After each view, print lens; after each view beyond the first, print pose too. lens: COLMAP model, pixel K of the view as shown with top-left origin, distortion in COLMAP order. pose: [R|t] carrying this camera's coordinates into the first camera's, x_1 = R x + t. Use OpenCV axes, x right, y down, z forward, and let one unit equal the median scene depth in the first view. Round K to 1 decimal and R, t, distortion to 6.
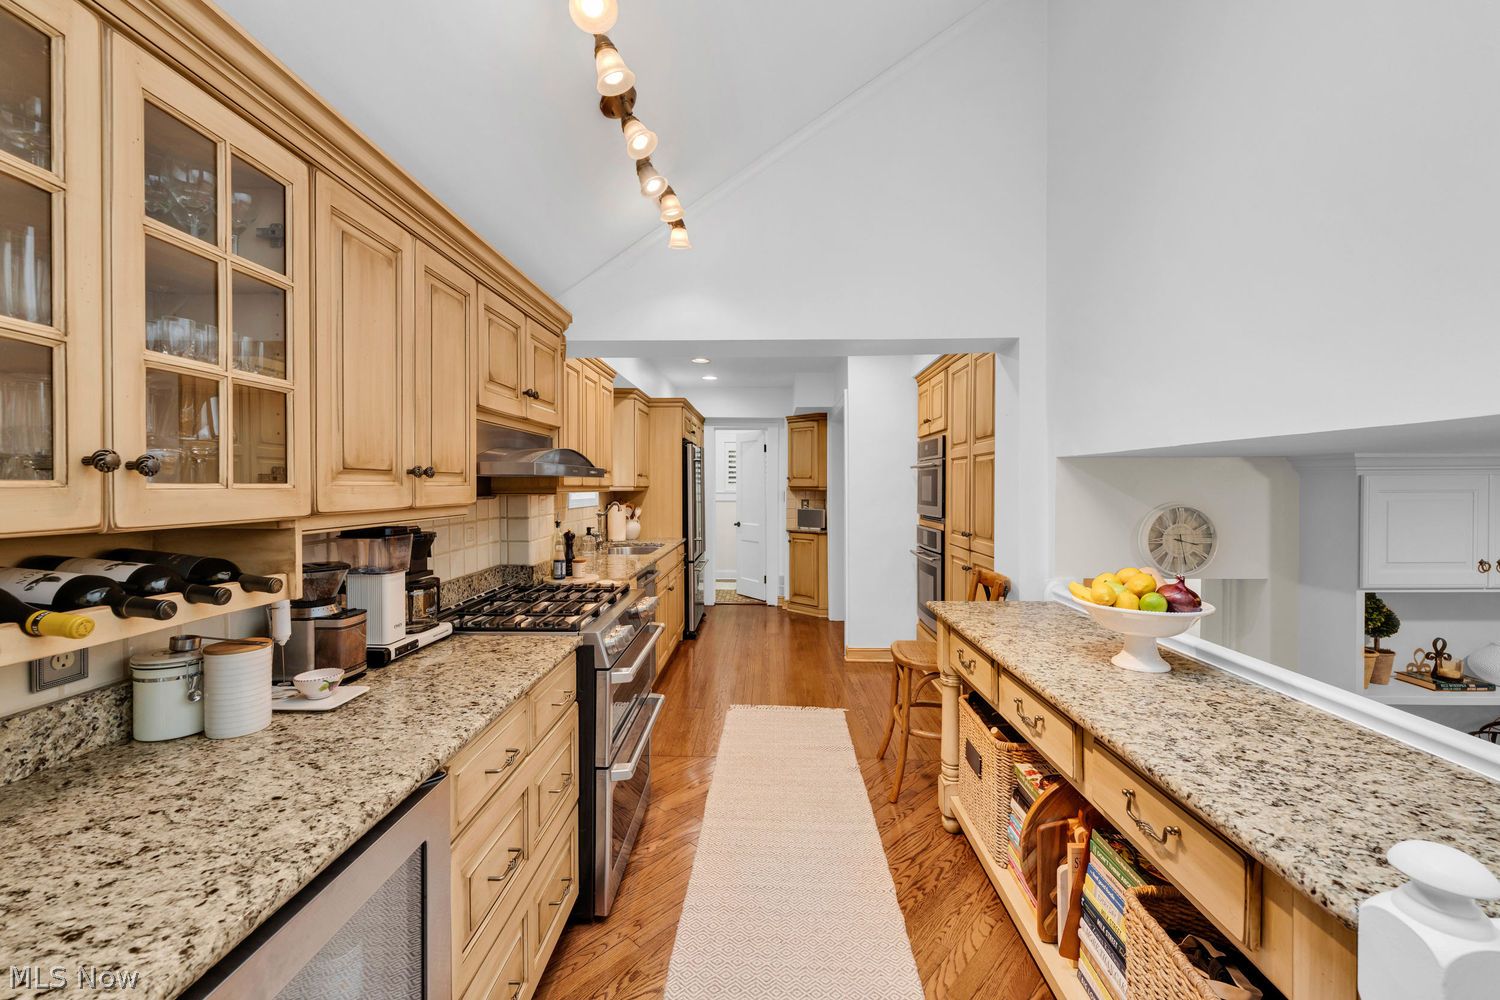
lens RADIAL K [[623.7, 0, 744.8], [0, 623.7, 502.0], [0, 0, 1]] dist [-0.001420, -0.000242]
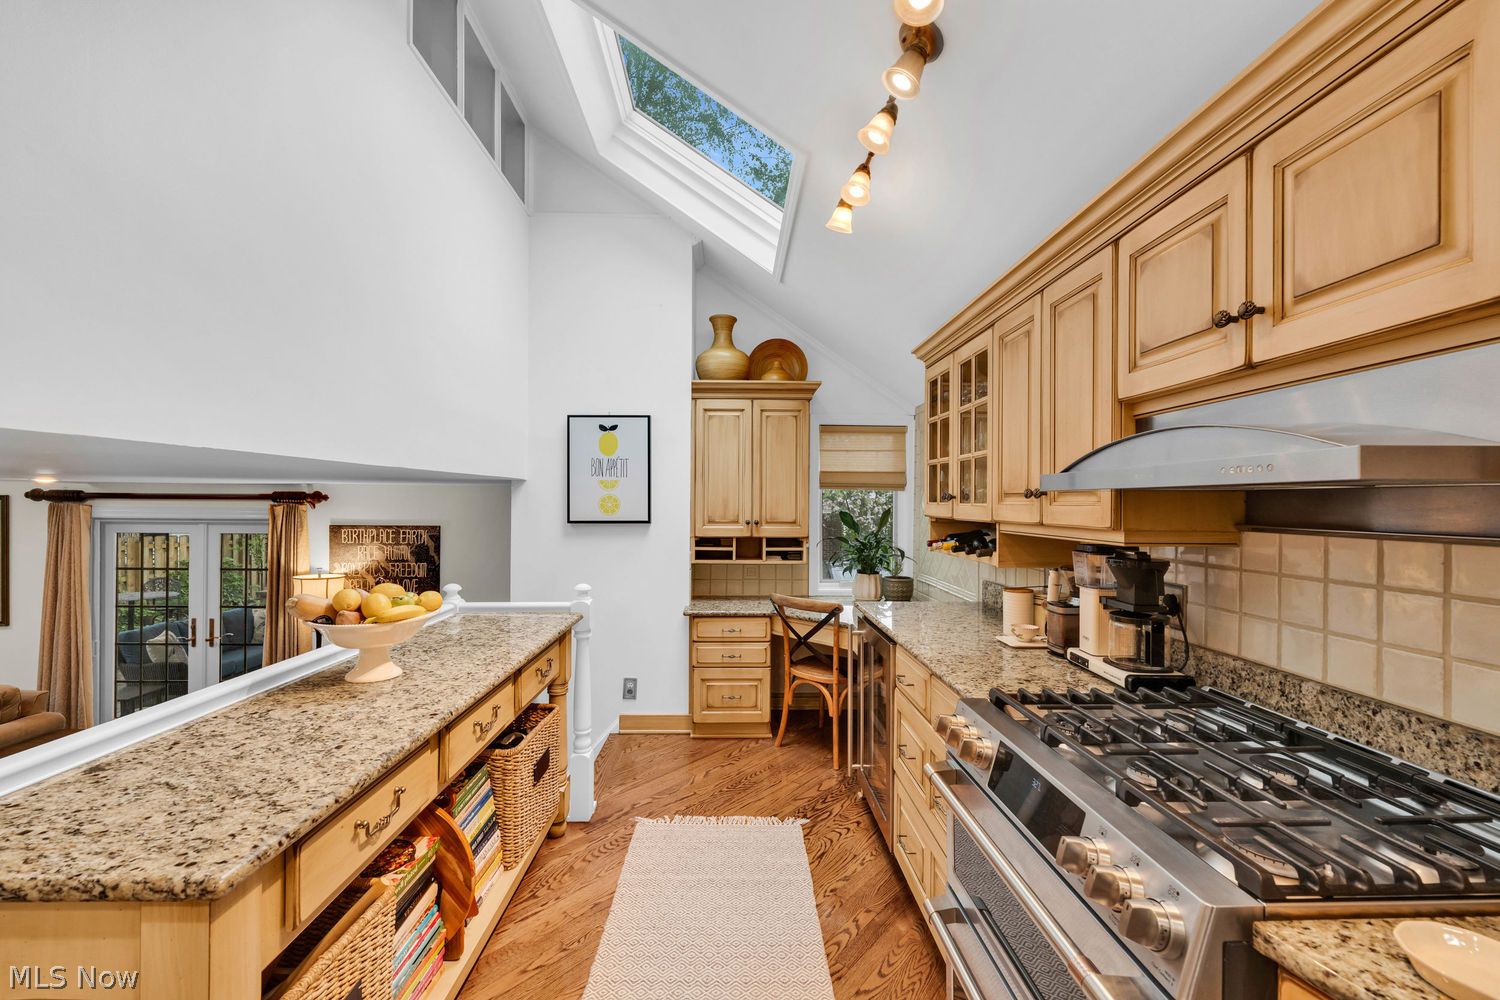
lens RADIAL K [[612.8, 0, 750.0], [0, 612.8, 500.0], [0, 0, 1]] dist [-0.001493, -0.000045]
pose [[-0.997892, -0.008508, -0.064341, 0.099249], [-0.009854, 0.999739, 0.020626, -0.059843], [0.064148, 0.021217, -0.997715, 2.345102]]
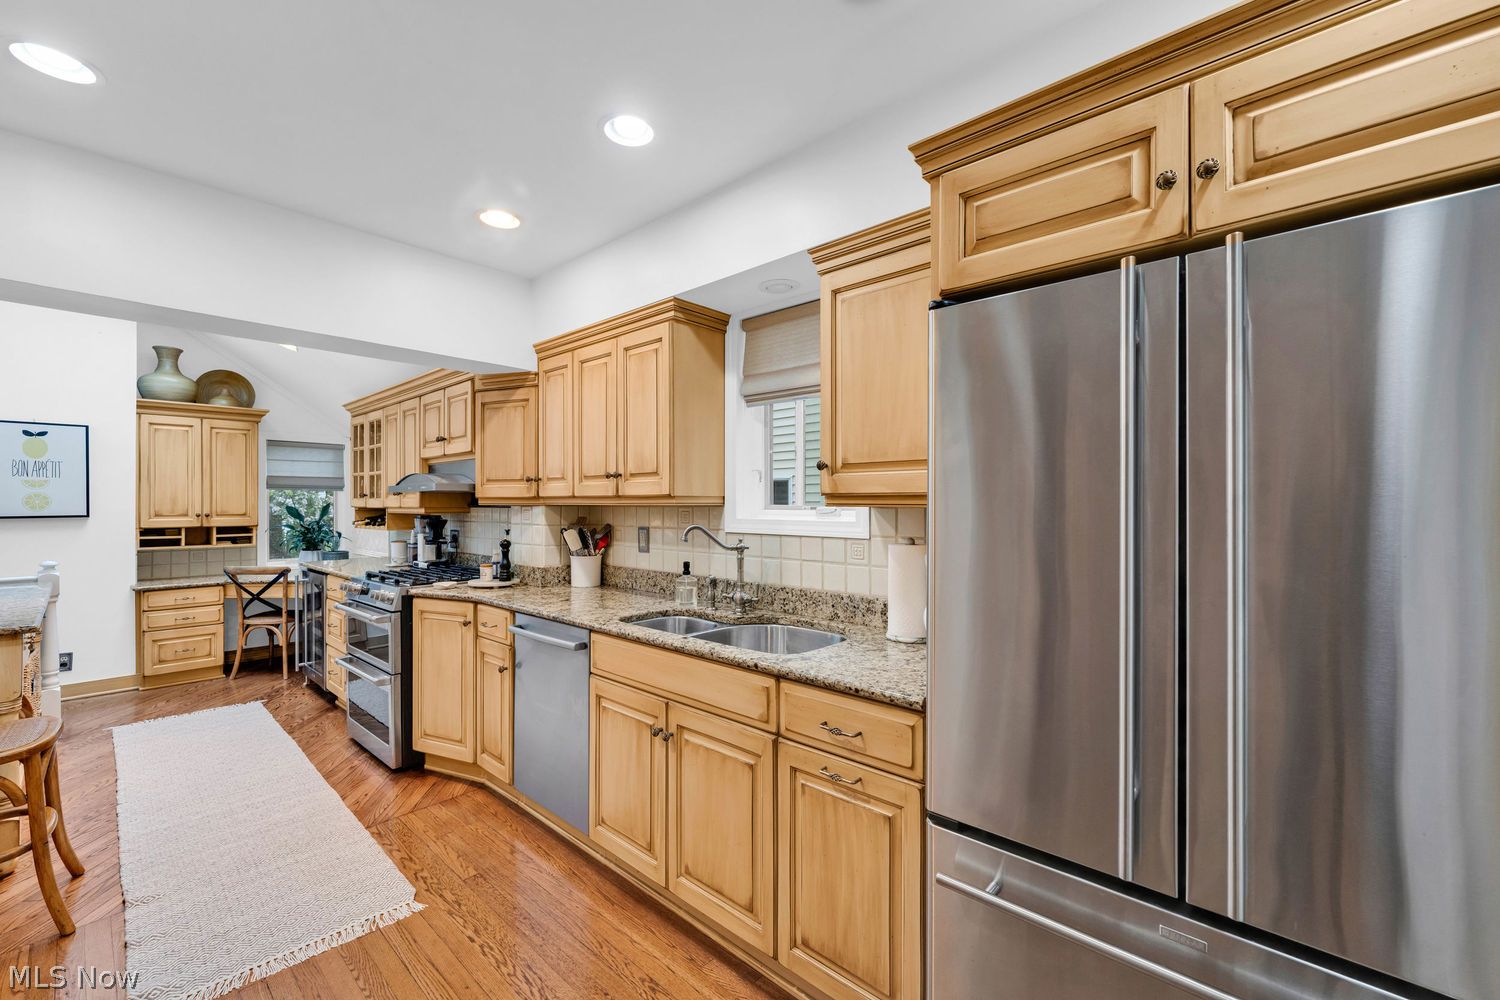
lens RADIAL K [[623.7, 0, 744.8], [0, 623.7, 502.0], [0, 0, 1]] dist [-0.001420, -0.000242]
pose [[-0.657032, -0.003166, -0.753856, 0.546740], [-0.018537, 0.999757, 0.011958, -0.078007], [0.753635, 0.021831, -0.656930, 4.228408]]
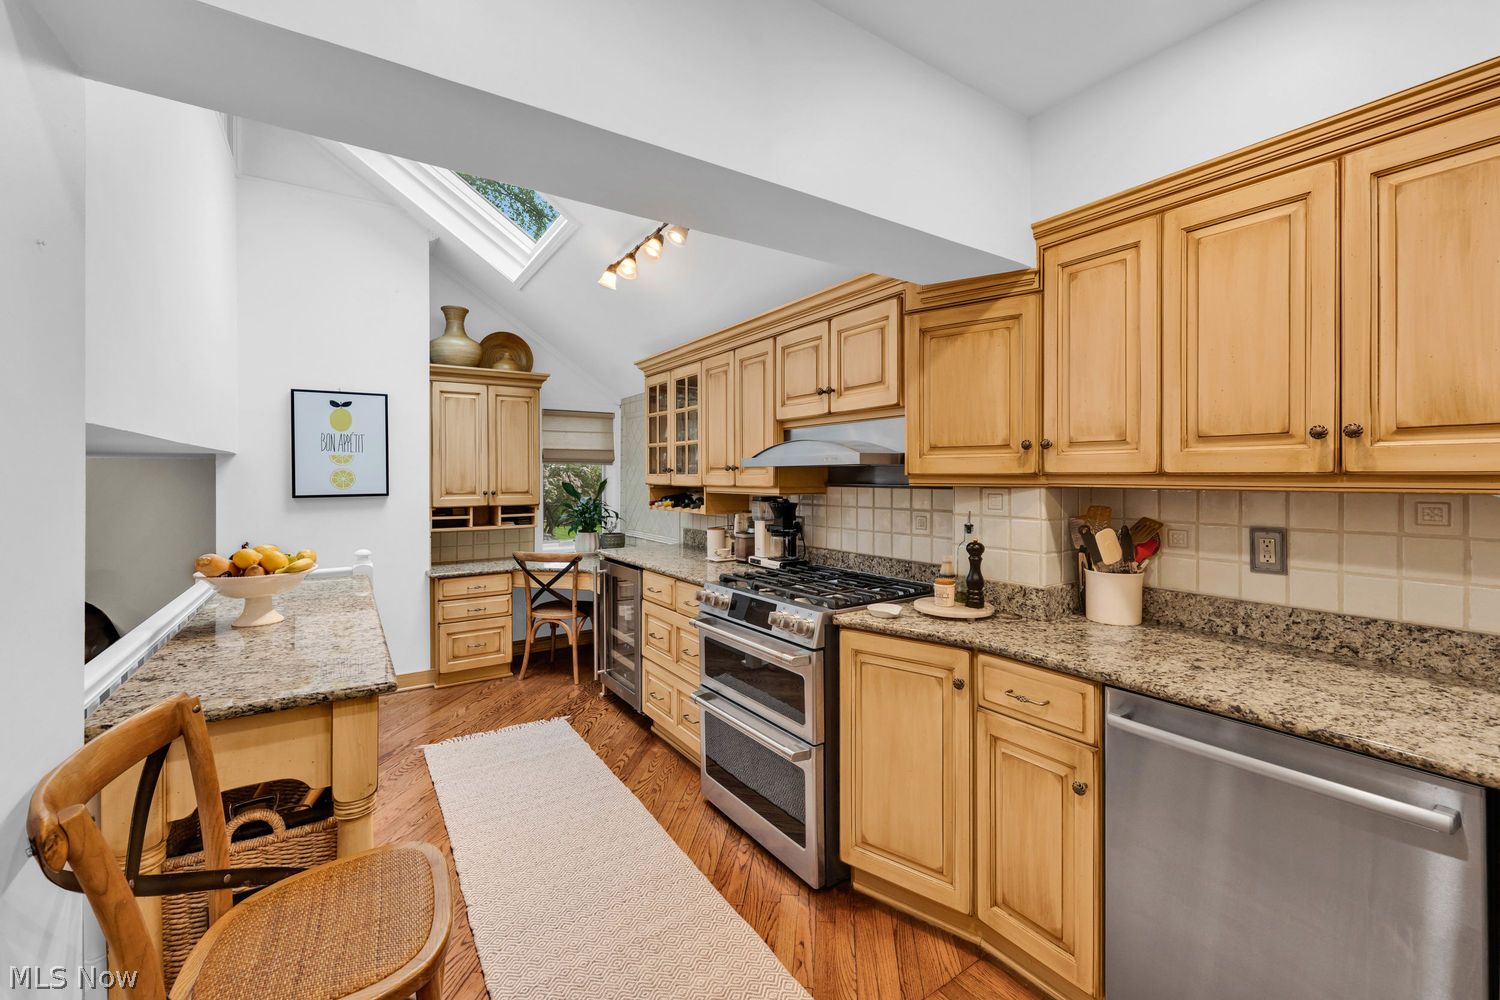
lens RADIAL K [[617.5, 0, 750.0], [0, 617.5, 477.4], [0, 0, 1]] dist [-0.002513, -0.000354]
pose [[-0.812509, 0.002212, -0.582944, 0.653182], [-0.013048, 0.999673, 0.021979, -0.068971], [0.582802, 0.025464, -0.812215, 2.934022]]
